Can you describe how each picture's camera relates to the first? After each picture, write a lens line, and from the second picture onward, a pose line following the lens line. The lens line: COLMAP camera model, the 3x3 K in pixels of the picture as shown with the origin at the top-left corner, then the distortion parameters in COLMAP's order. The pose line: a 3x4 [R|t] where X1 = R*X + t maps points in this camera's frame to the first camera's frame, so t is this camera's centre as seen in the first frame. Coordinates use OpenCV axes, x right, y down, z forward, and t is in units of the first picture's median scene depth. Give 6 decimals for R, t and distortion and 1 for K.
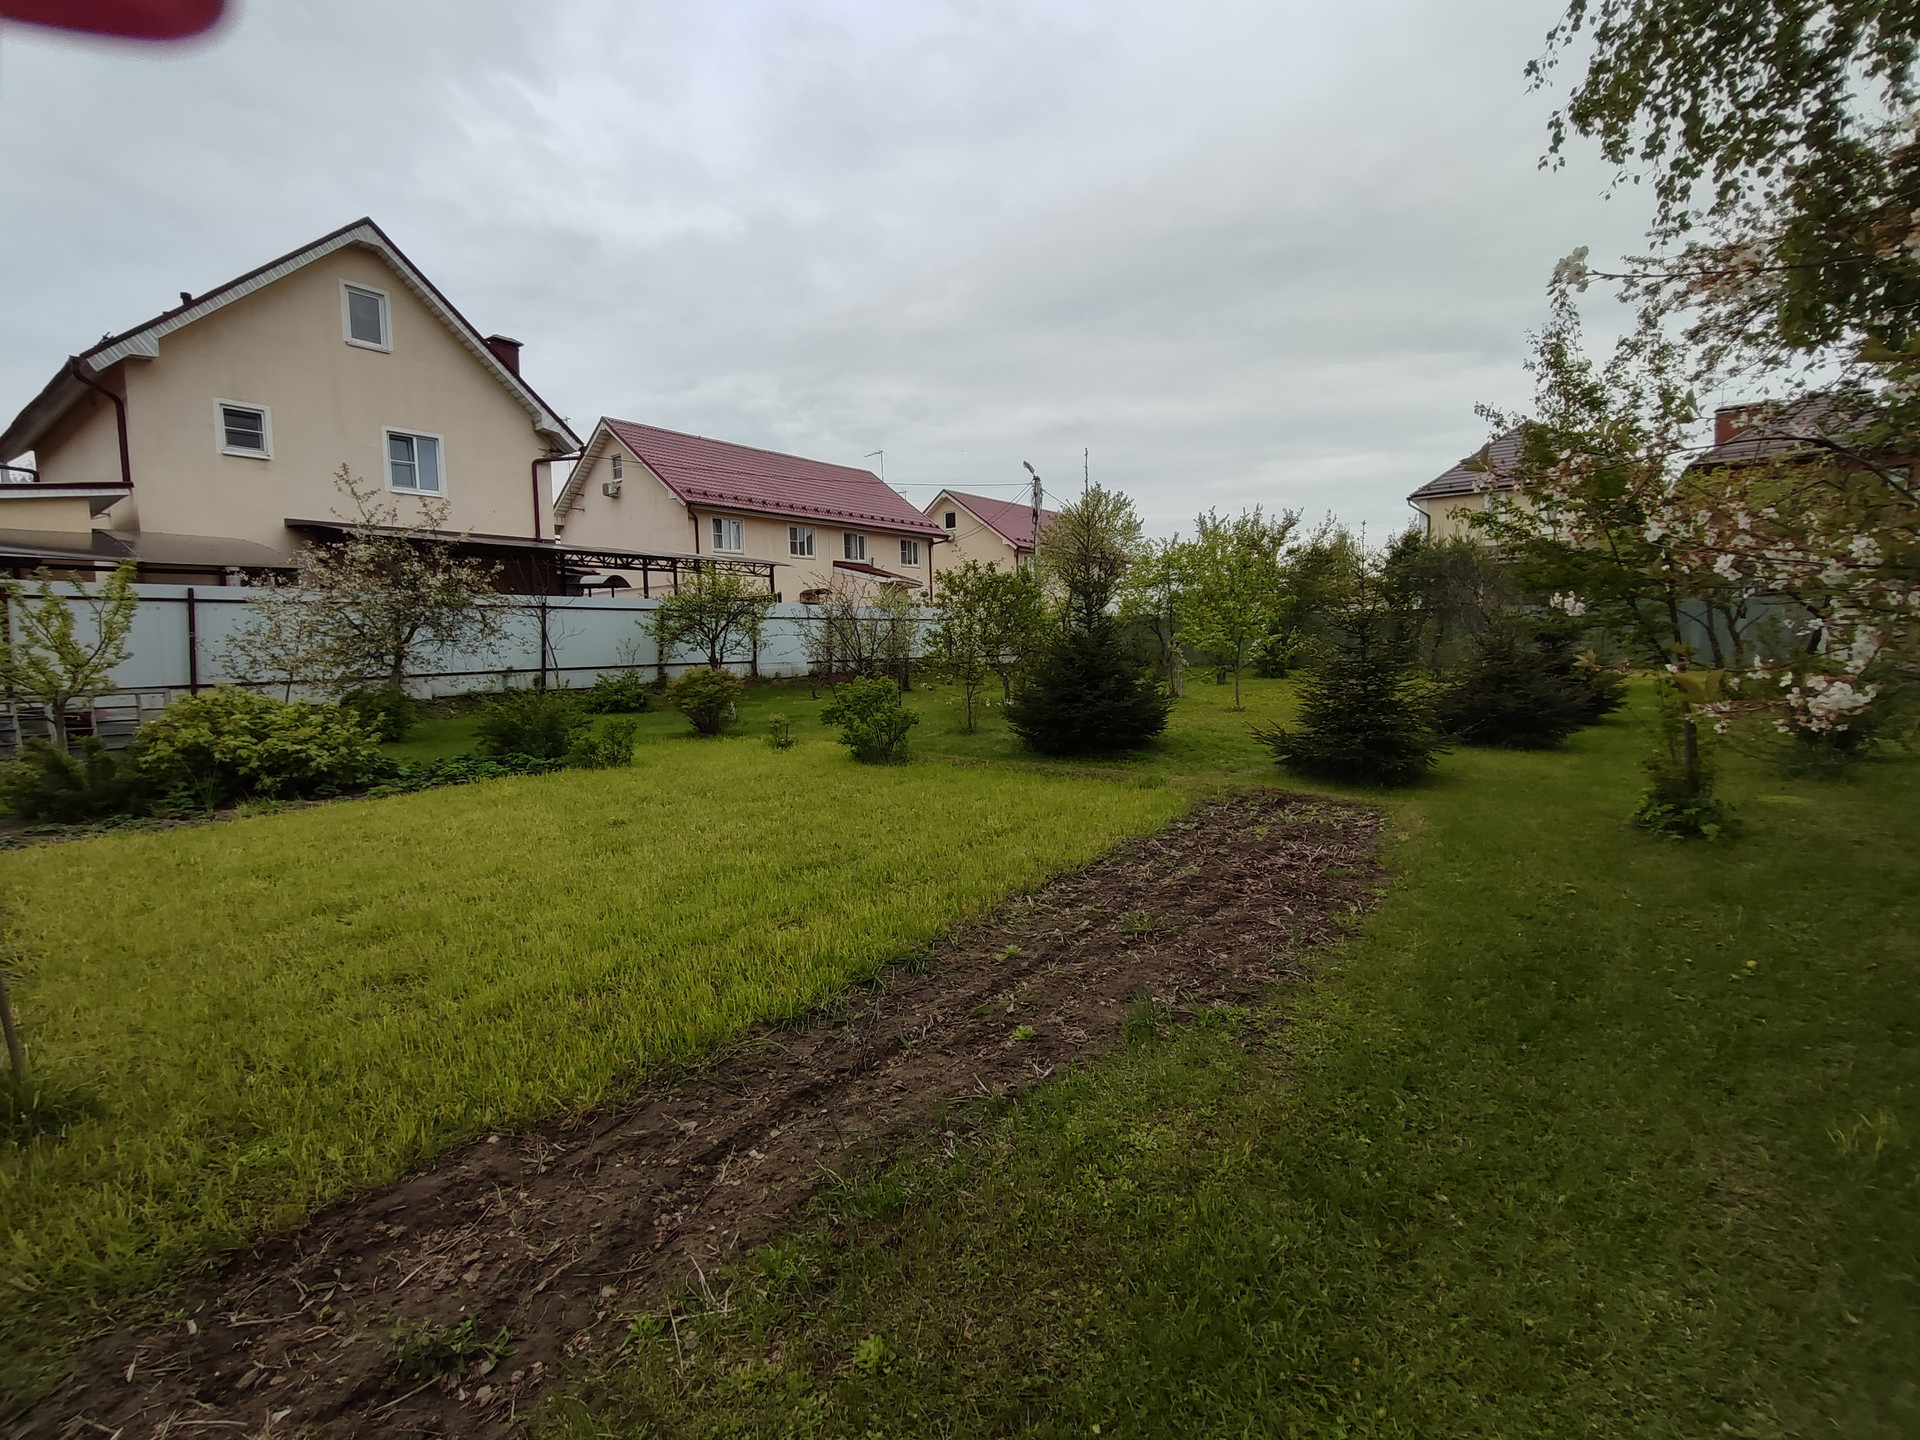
lens RADIAL K [[888.6, 0, 939.4], [0, 888.6, 697.5], [0, 0, 1]] dist [-0.021906, 0.015083]
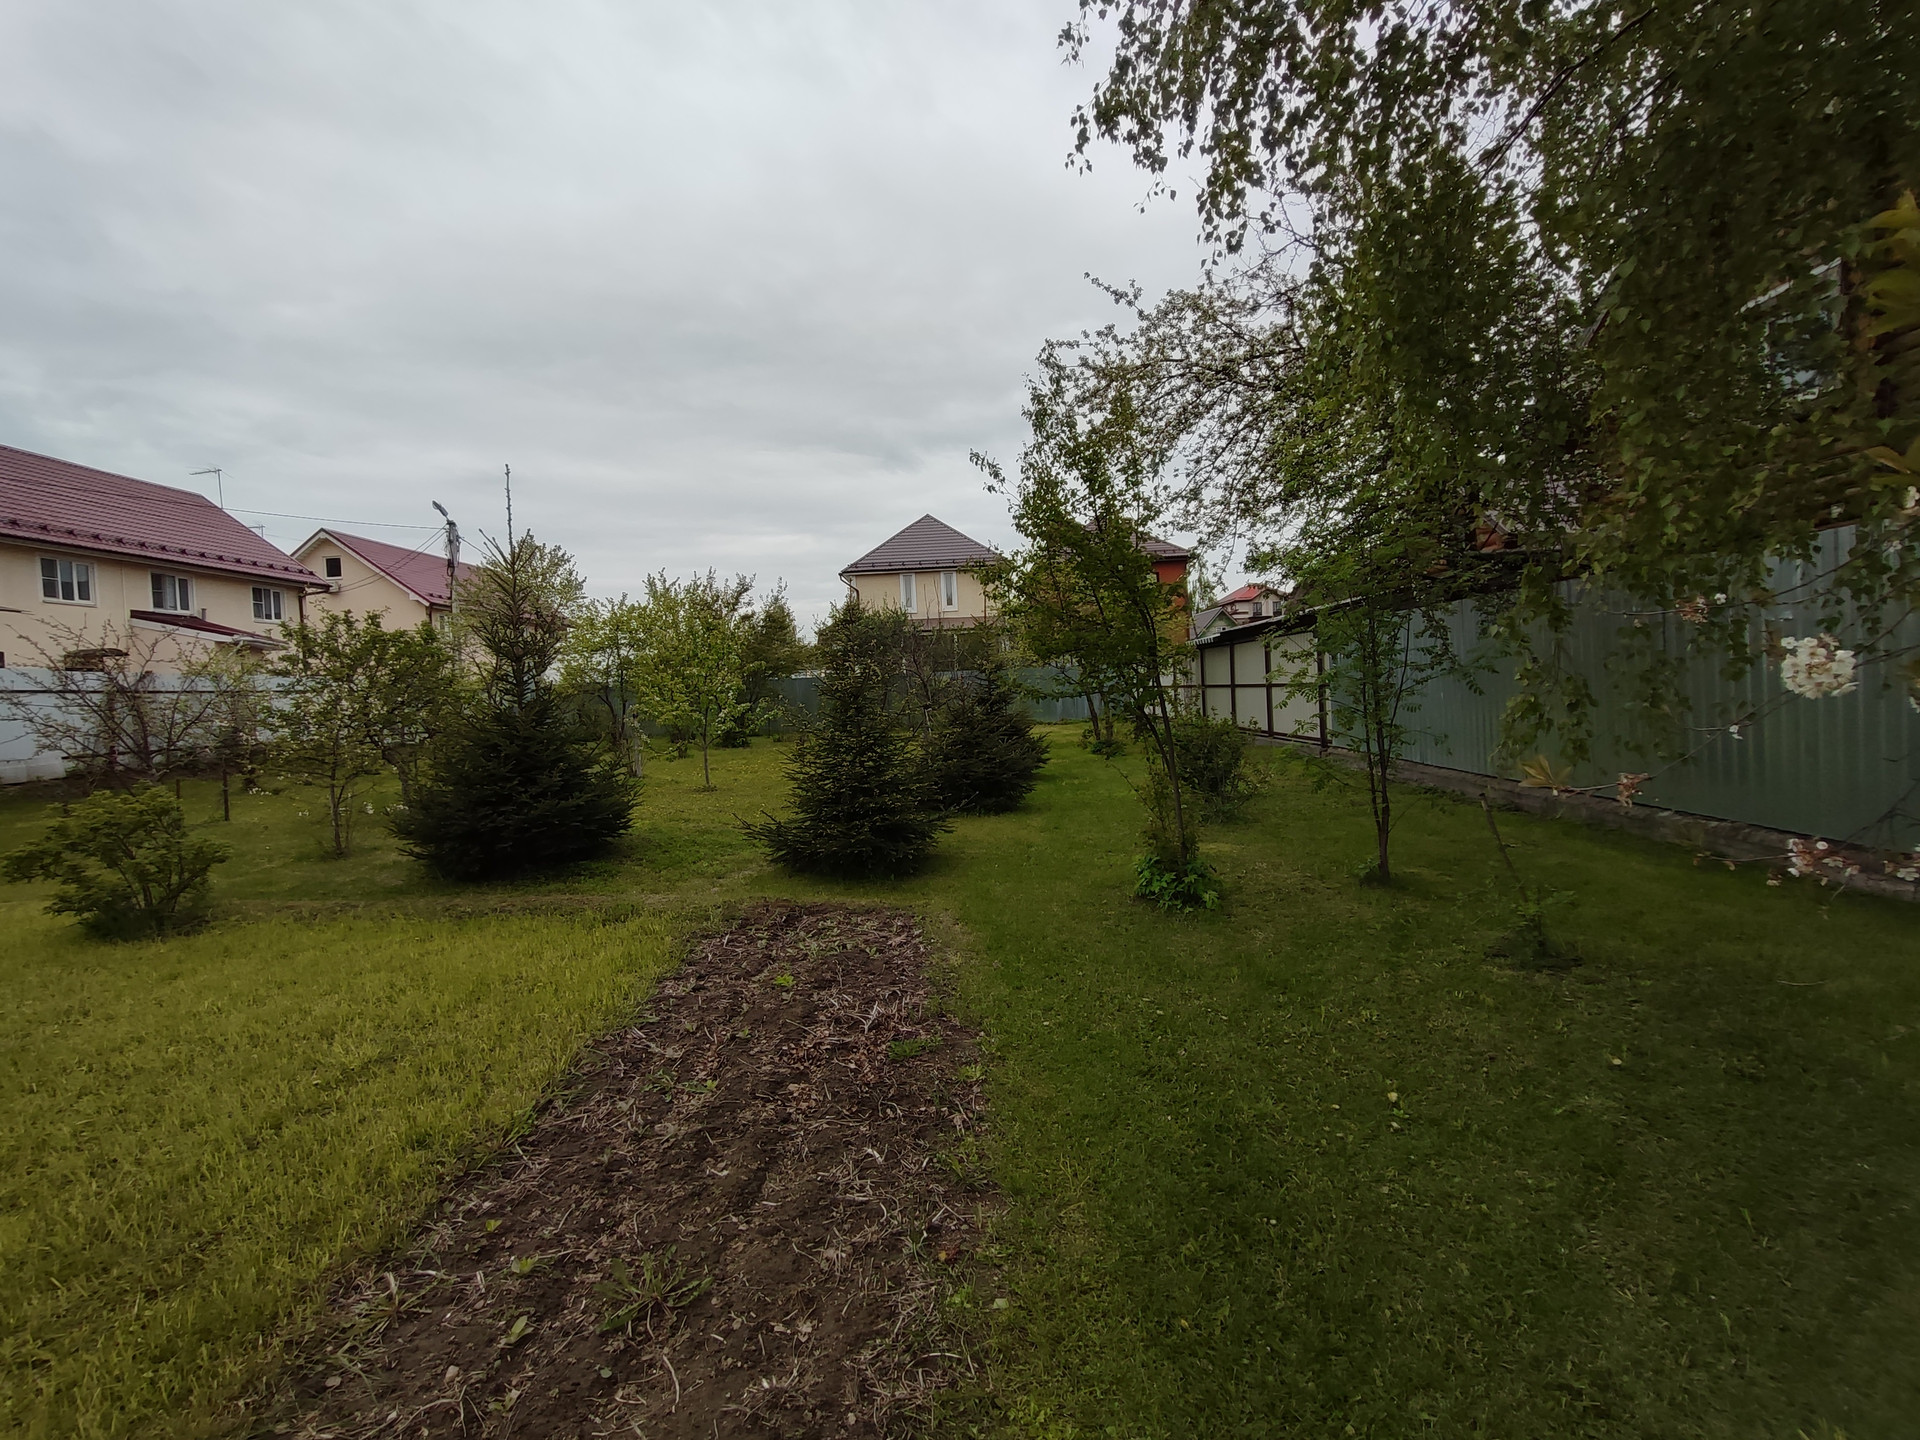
lens RADIAL K [[888.3, 0, 950.2], [0, 888.3, 713.1], [0, 0, 1]] dist [-0.024598, 0.014801]
pose [[0.817681, -0.025377, 0.575112, 0.024924], [0.058565, 0.997512, -0.039251, -0.012661], [-0.572685, 0.065776, 0.817132, 0.125694]]
